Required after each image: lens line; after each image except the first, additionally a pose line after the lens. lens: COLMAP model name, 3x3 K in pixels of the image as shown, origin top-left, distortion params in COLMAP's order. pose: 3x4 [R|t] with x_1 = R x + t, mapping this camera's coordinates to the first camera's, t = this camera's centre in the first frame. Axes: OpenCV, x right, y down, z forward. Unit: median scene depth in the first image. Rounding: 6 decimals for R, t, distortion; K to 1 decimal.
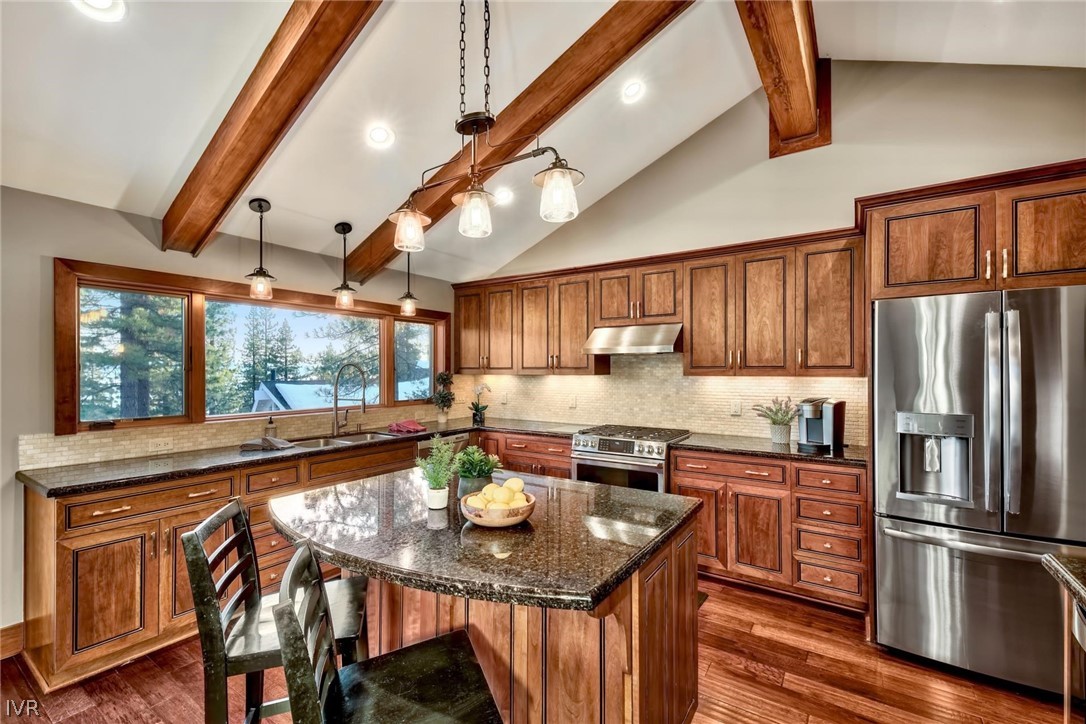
lens RADIAL K [[461.8, 0, 538.4], [0, 461.8, 367.8], [0, 0, 1]] dist [0.008554, -0.000153]
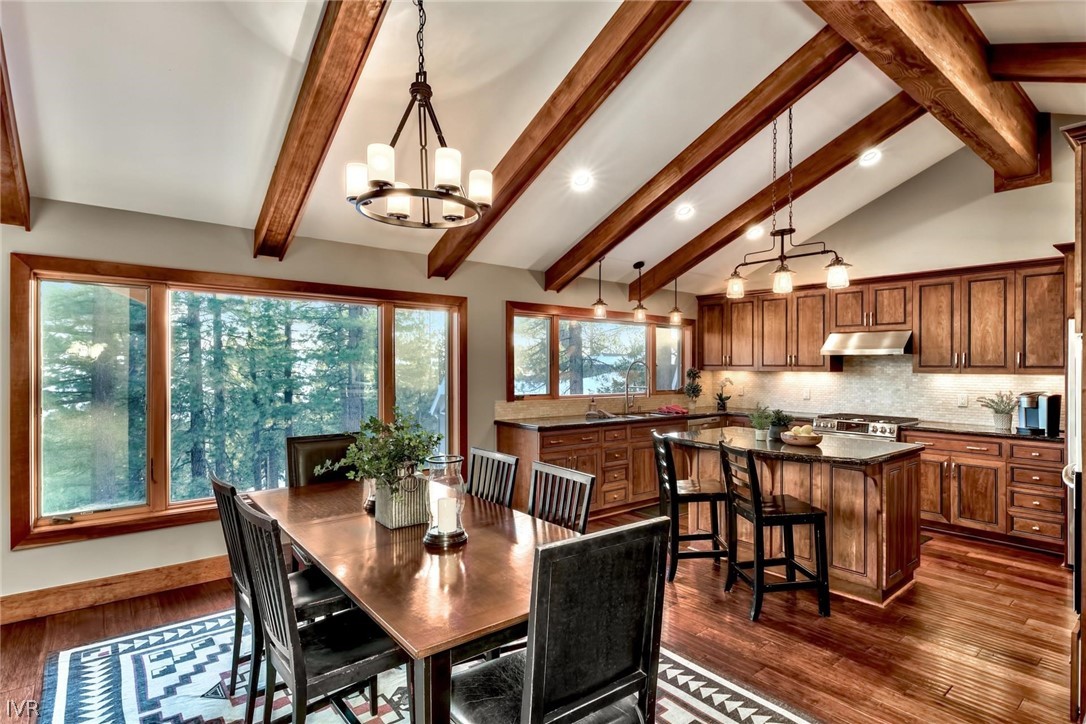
lens RADIAL K [[561.4, 0, 549.8], [0, 561.4, 359.5], [0, 0, 1]] dist [0.000991, -0.000900]
pose [[0.962692, 0.005811, -0.270535, -0.227750], [-0.008184, 0.999937, -0.007644, 0.000873], [0.270474, 0.009573, 0.962680, -0.751934]]
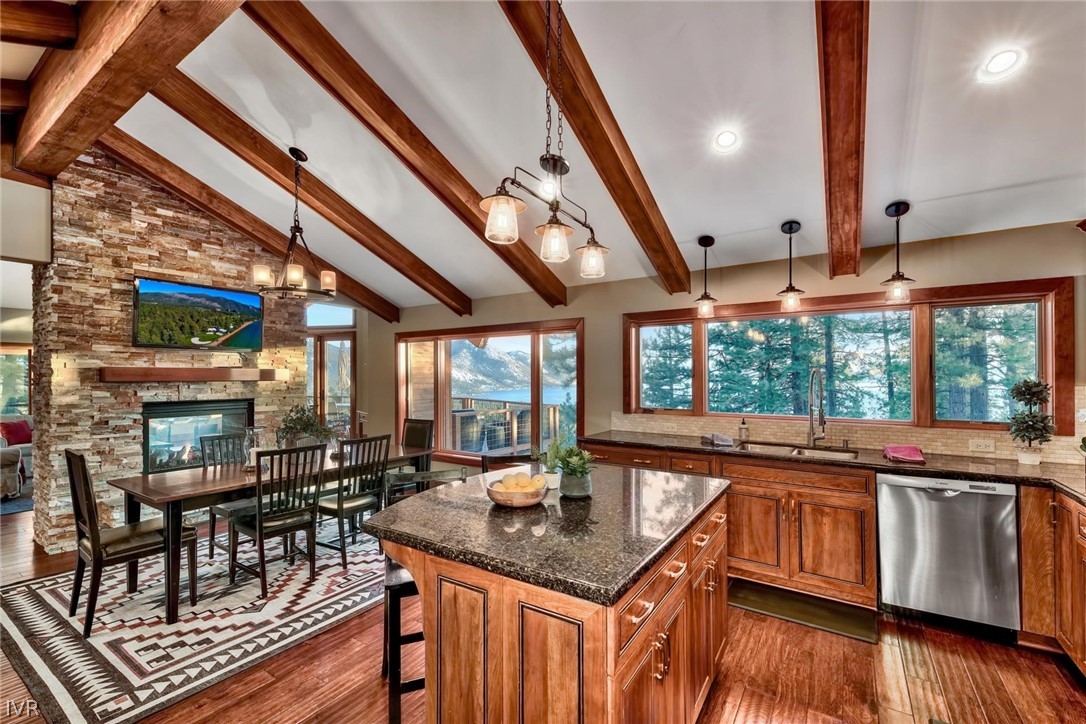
lens RADIAL K [[461.8, 0, 546.5], [0, 461.8, 368.6], [0, 0, 1]] dist [0.008554, -0.000153]
pose [[0.030109, -0.021396, -0.999318, 0.535752], [-0.000607, 0.999770, -0.021424, 0.010478], [0.999546, 0.001252, 0.030089, 0.491195]]
